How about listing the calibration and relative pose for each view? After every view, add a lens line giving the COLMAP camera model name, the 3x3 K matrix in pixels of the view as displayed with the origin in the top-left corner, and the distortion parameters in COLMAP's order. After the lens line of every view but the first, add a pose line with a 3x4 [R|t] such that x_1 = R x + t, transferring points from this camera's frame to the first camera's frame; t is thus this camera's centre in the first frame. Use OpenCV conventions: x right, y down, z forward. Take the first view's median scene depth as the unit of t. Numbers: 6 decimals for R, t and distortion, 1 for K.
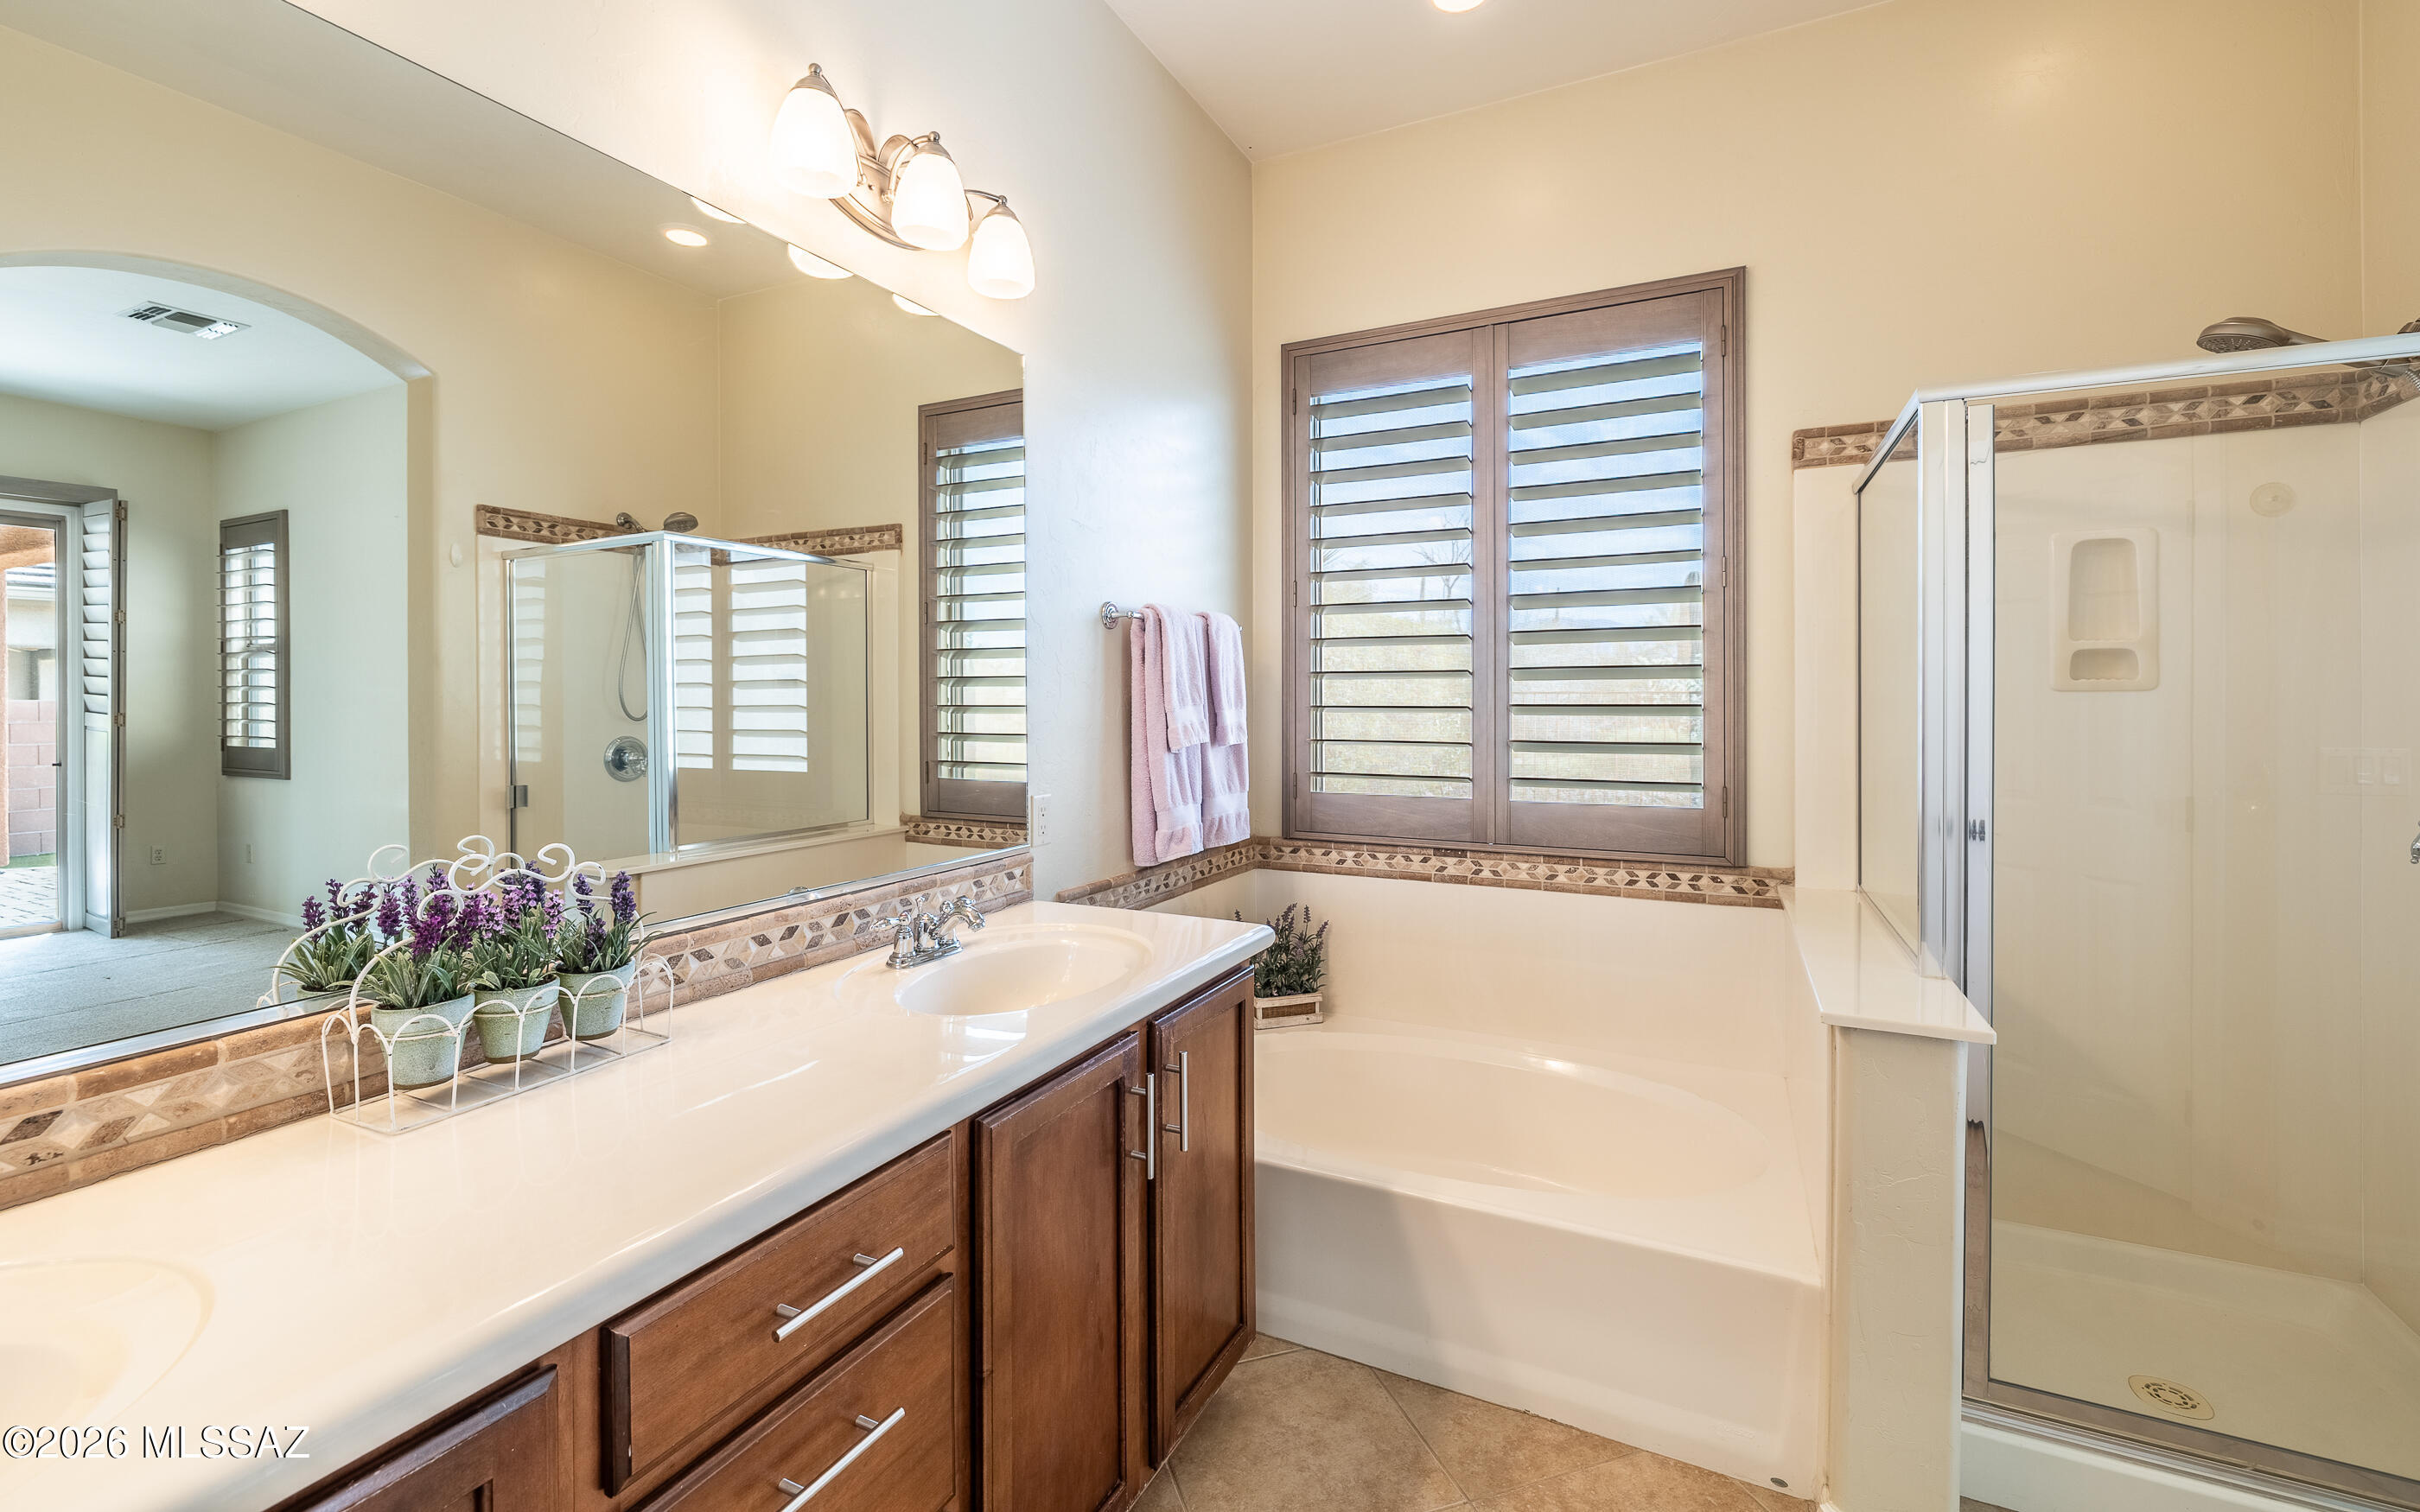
lens RADIAL K [[1030.9, 0, 1203.4], [0, 1030.9, 697.6], [0, 0, 1]] dist [-0.000228, 0.000094]
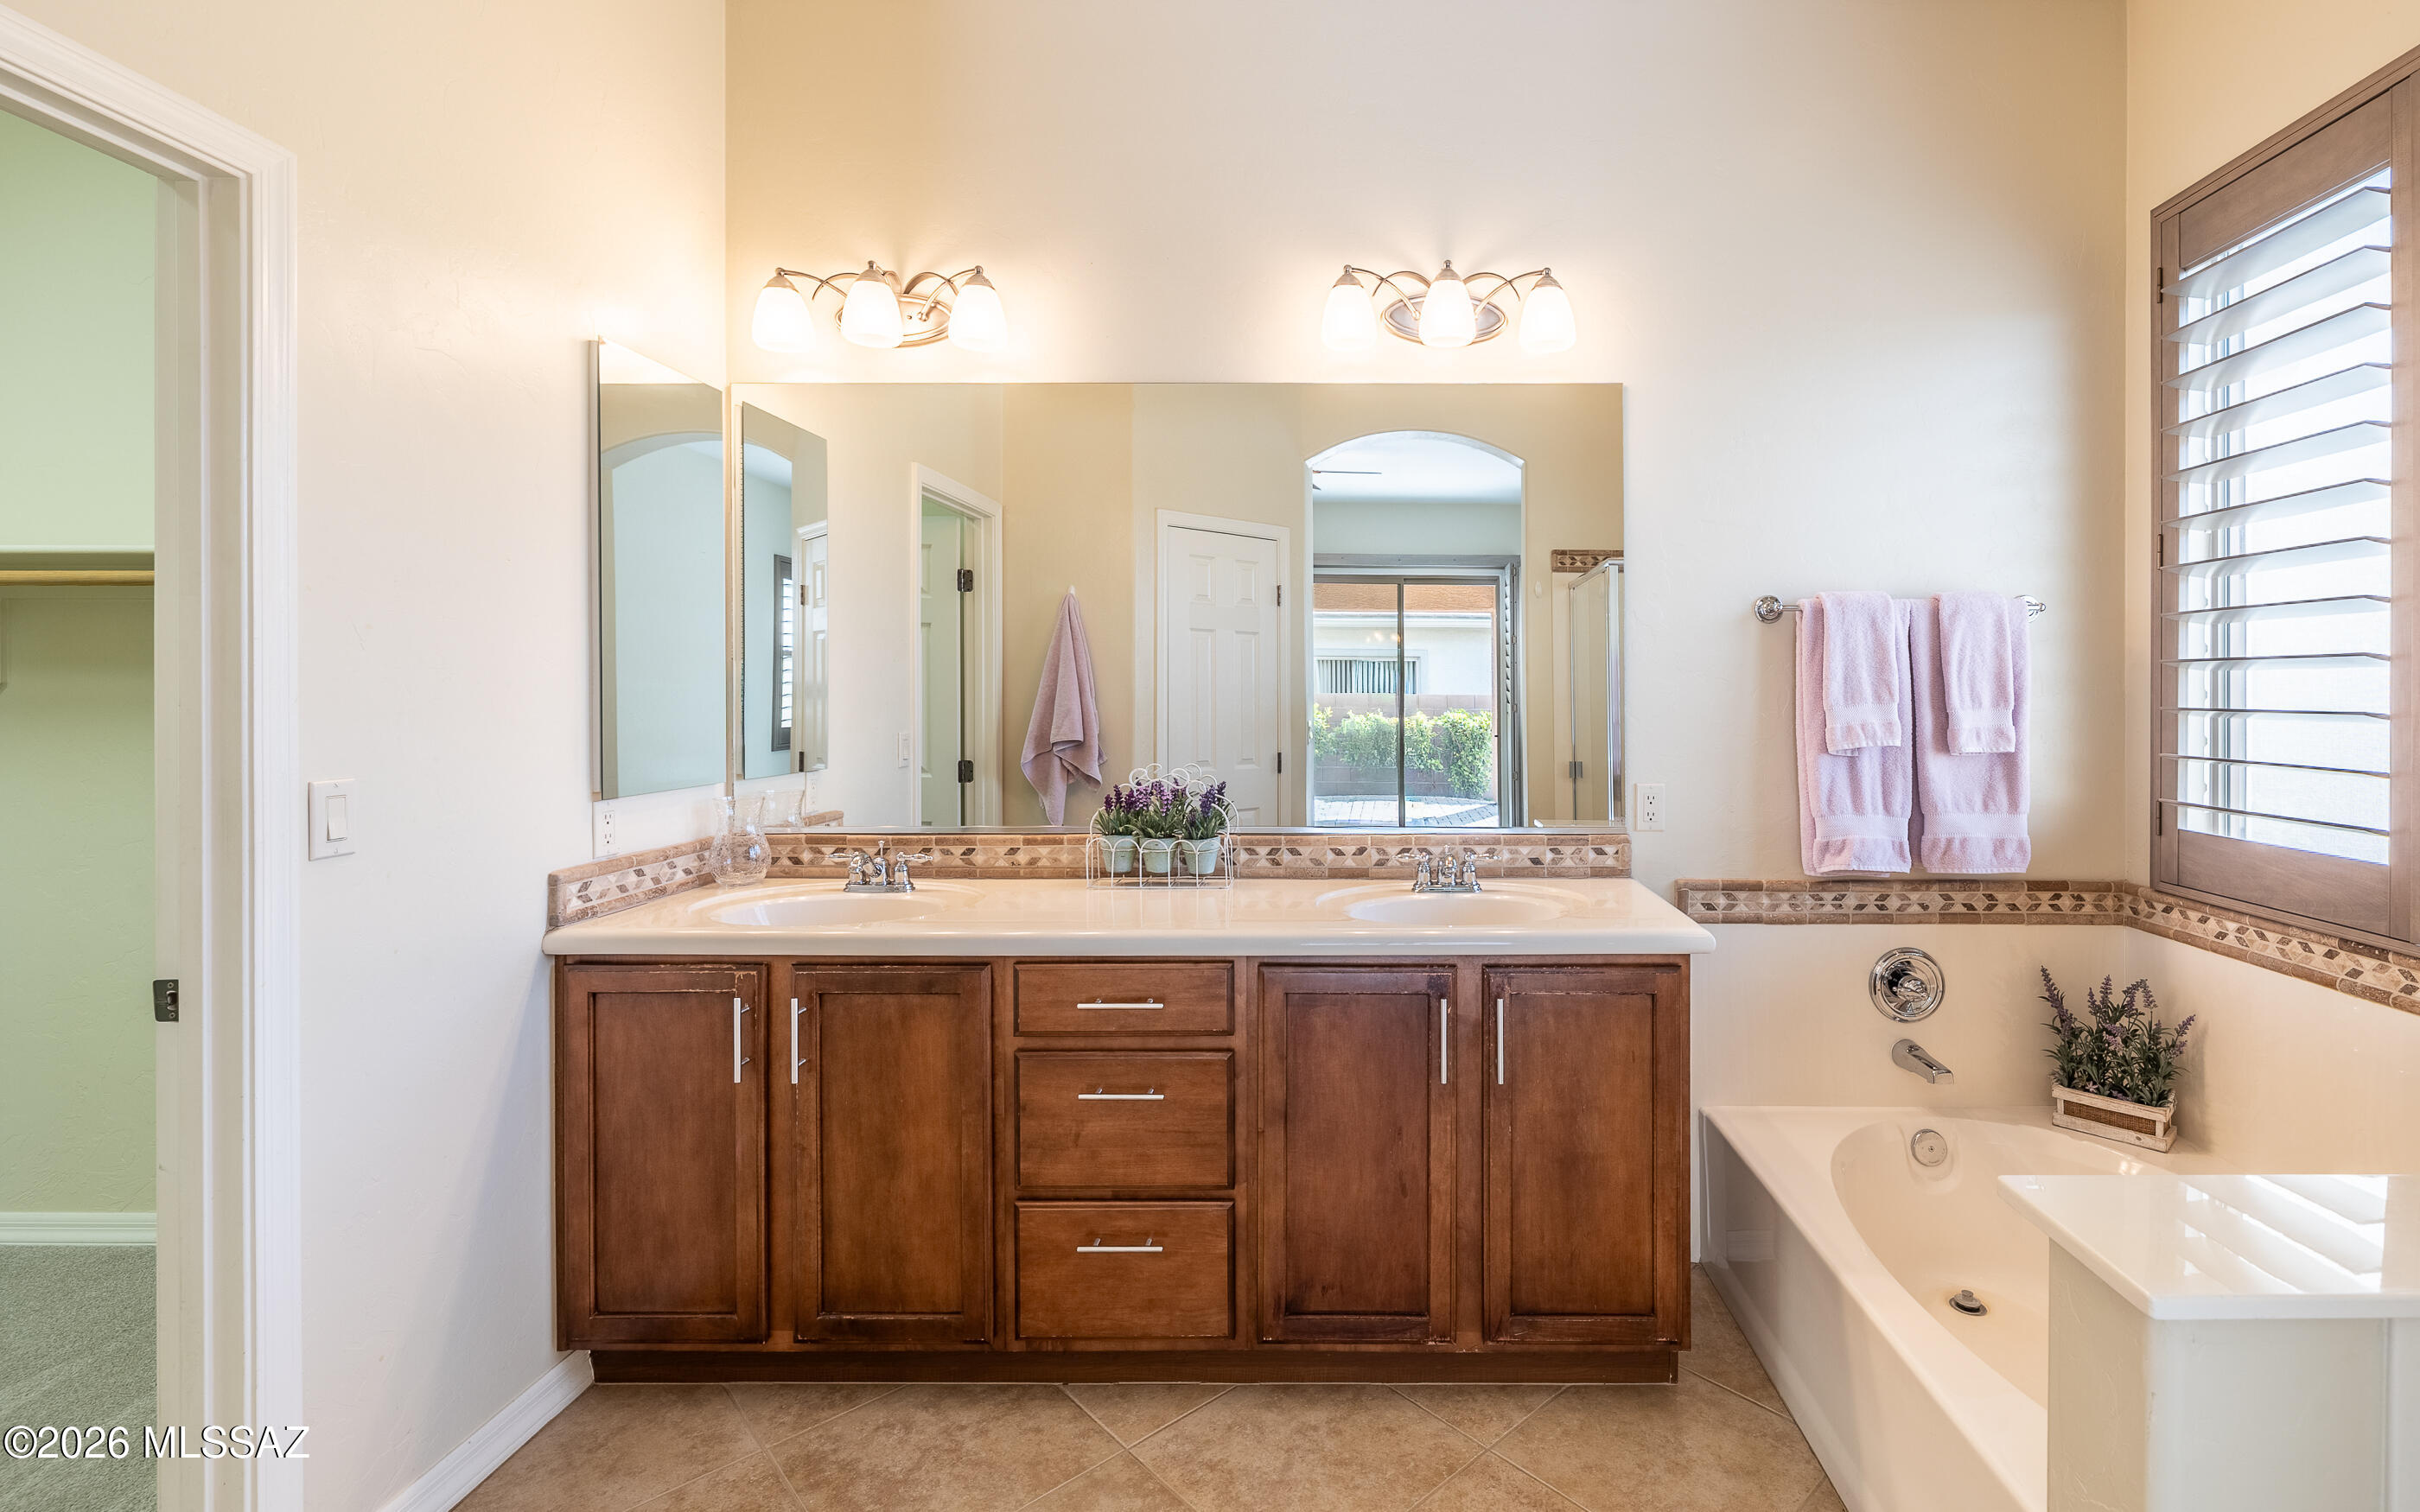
lens RADIAL K [[1073.0, 0, 1365.7], [0, 1073.0, 692.6], [0, 0, 1]] dist [-0.001540, -0.000058]
pose [[0.446468, 0.003907, -0.894791, 0.542973], [-0.004840, 0.999986, 0.001952, -0.001355], [0.894787, 0.003459, 0.446481, 0.178500]]
